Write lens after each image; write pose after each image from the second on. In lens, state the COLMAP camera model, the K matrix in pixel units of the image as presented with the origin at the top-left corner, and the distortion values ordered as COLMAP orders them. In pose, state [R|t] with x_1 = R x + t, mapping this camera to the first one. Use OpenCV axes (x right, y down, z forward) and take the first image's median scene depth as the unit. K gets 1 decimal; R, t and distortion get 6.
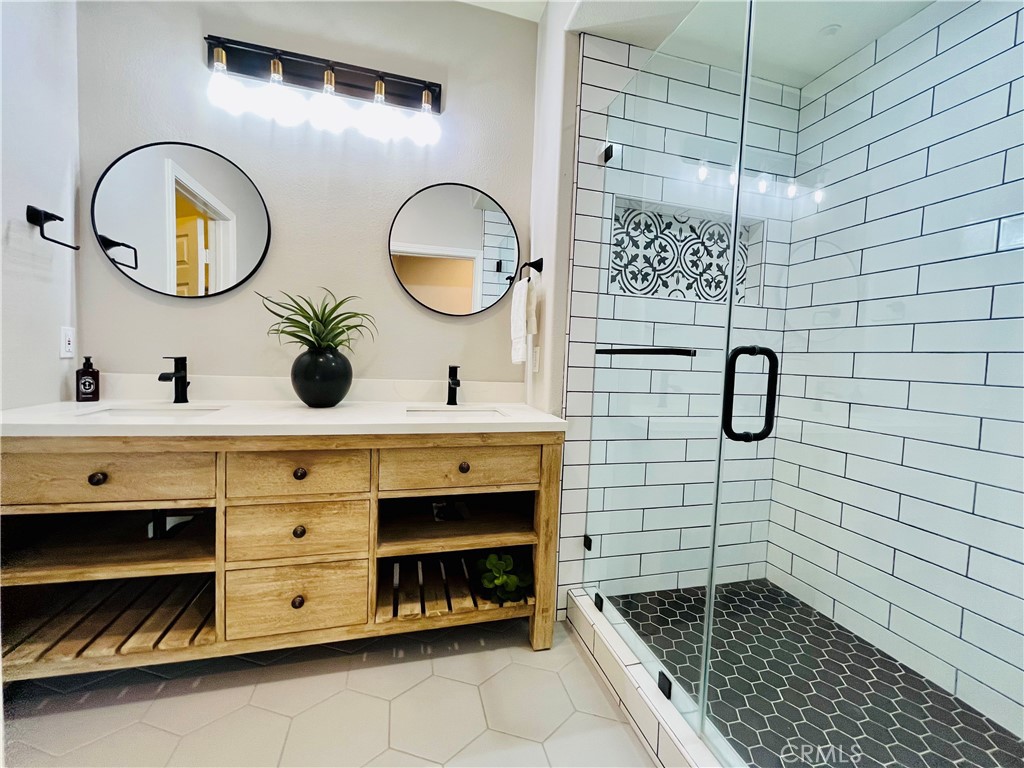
lens RADIAL K [[425.9, 0, 514.2], [0, 425.9, 374.6], [0, 0, 1]] dist [-0.006118, -0.000122]
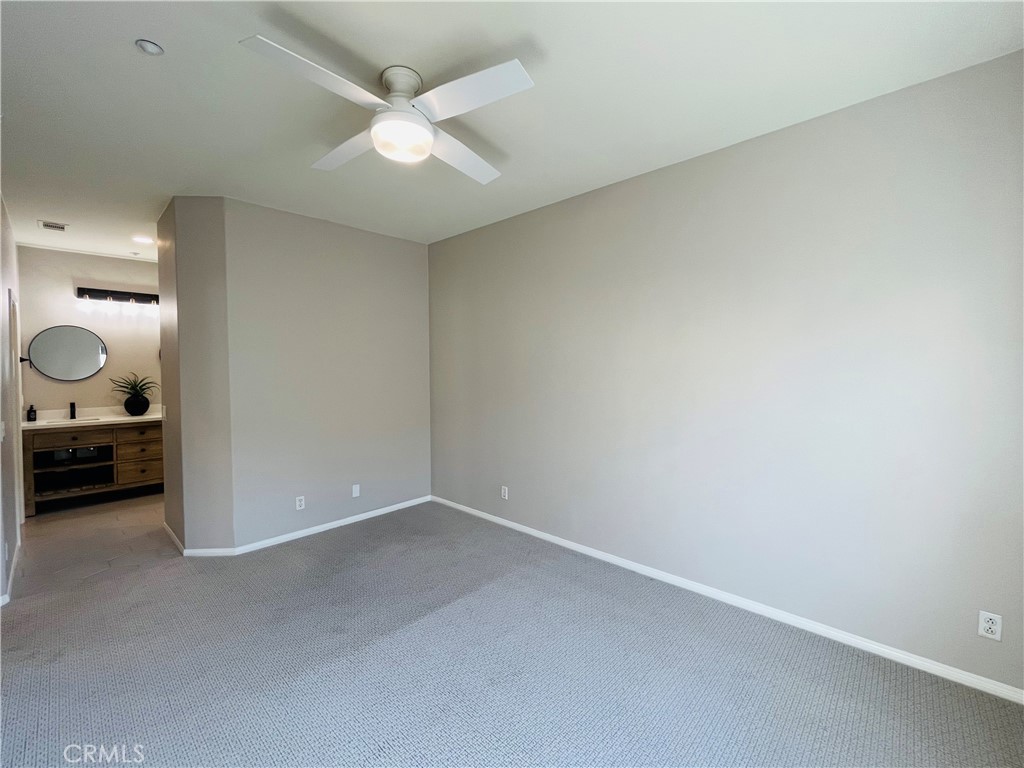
lens RADIAL K [[437.8, 0, 510.3], [0, 437.8, 376.2], [0, 0, 1]] dist [-0.002151, -0.000500]
pose [[0.851611, -0.056083, 0.521166, 0.211629], [0.063378, 0.997982, 0.003831, -0.049727], [-0.520329, 0.029768, 0.853447, -3.533156]]
